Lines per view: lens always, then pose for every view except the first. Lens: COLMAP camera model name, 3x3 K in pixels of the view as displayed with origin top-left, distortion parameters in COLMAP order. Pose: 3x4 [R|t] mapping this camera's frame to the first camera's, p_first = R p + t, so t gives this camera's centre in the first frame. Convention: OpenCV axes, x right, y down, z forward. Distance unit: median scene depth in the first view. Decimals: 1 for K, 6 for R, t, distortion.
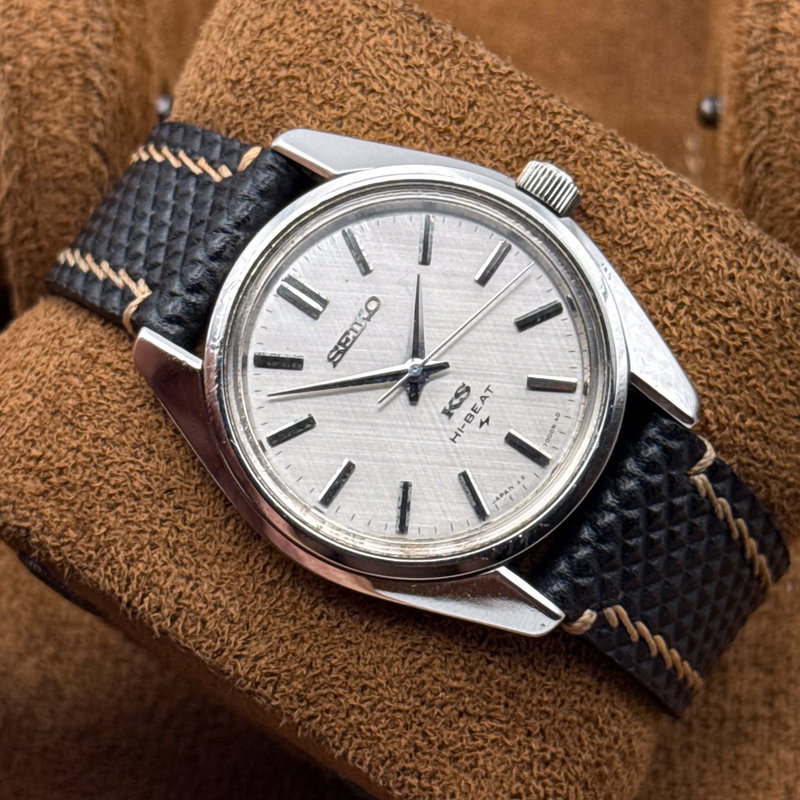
lens RADIAL K [[3009.2, 0, 400.0], [0, 3009.2, 400.0], [0, 0, 1]] dist [-0.427132, -1.662774]
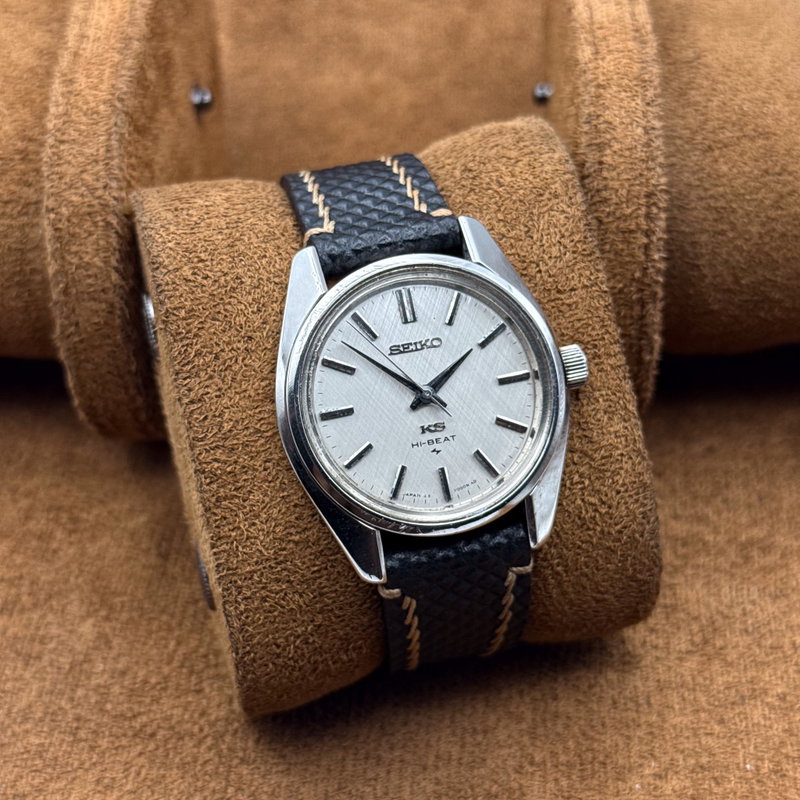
lens RADIAL K [[1622.1, 0, 367.2], [0, 1622.1, 329.6], [0, 0, 1]] dist [-0.350445, 0.063707]
pose [[0.723268, 0.690567, 0.000642, -0.037603], [-0.690495, 0.723206, -0.013729, -0.001713], [-0.009946, 0.009487, 0.999906, 0.192982]]
